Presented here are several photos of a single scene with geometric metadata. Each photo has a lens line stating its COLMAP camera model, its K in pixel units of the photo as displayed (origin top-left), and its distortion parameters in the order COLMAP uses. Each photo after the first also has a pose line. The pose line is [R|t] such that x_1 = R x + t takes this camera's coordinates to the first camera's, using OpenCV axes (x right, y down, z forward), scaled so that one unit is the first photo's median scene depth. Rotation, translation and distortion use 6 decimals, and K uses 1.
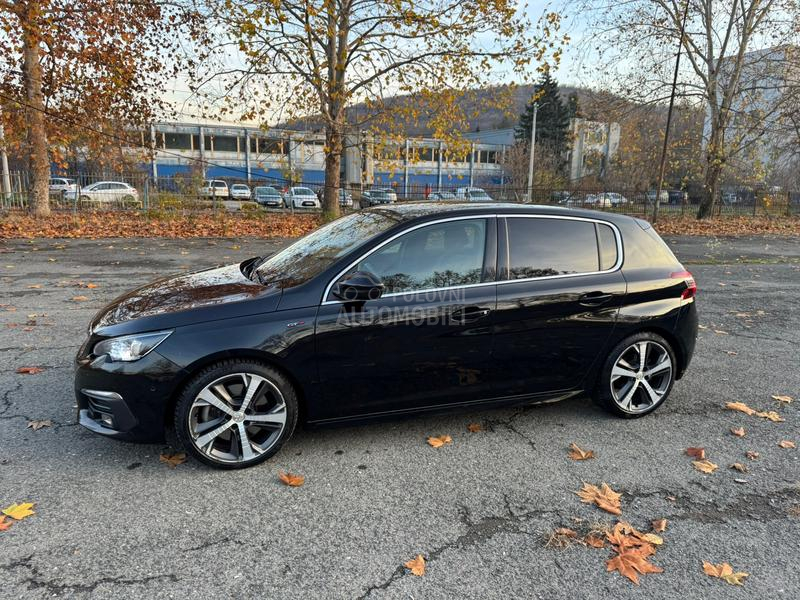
lens RADIAL K [[559.2, 0, 394.9], [0, 559.2, 306.4], [0, 0, 1]] dist [0.033660, -0.040607]
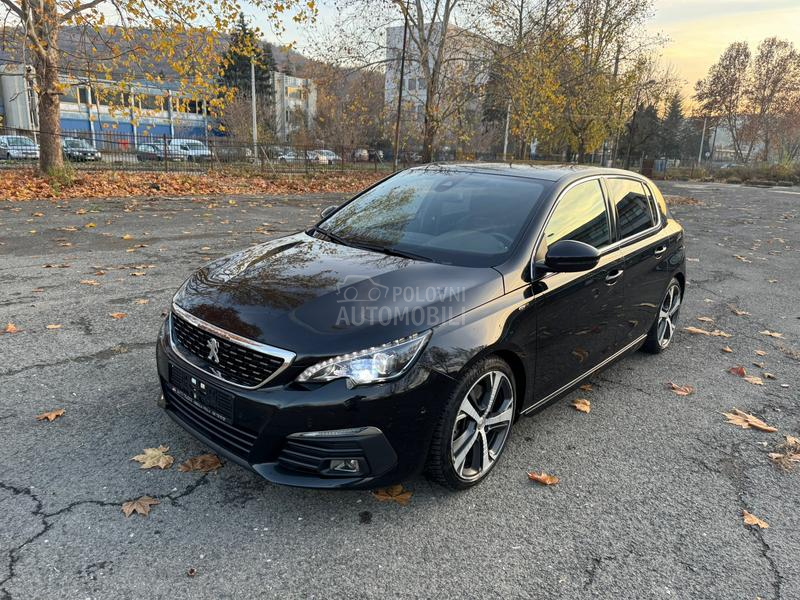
lens RADIAL K [[559.2, 0, 401.9], [0, 559.2, 304.2], [0, 0, 1]] dist [0.033660, -0.040607]
pose [[0.863757, -0.117679, 0.489974, -0.603025], [0.081830, 0.992199, 0.094045, -0.053899], [-0.497219, -0.041138, 0.866649, 0.264936]]
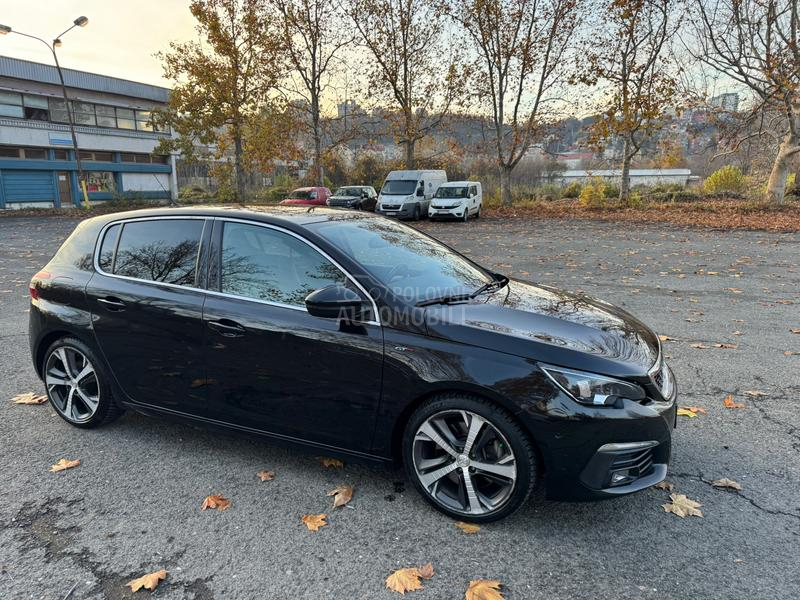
lens RADIAL K [[559.2, 0, 391.2], [0, 559.2, 315.6], [0, 0, 1]] dist [0.033660, -0.040607]
pose [[-0.727937, -0.169752, 0.664298, -0.713468], [0.129721, 0.917272, 0.376544, -0.364801], [-0.673261, 0.360274, -0.645696, 1.627662]]
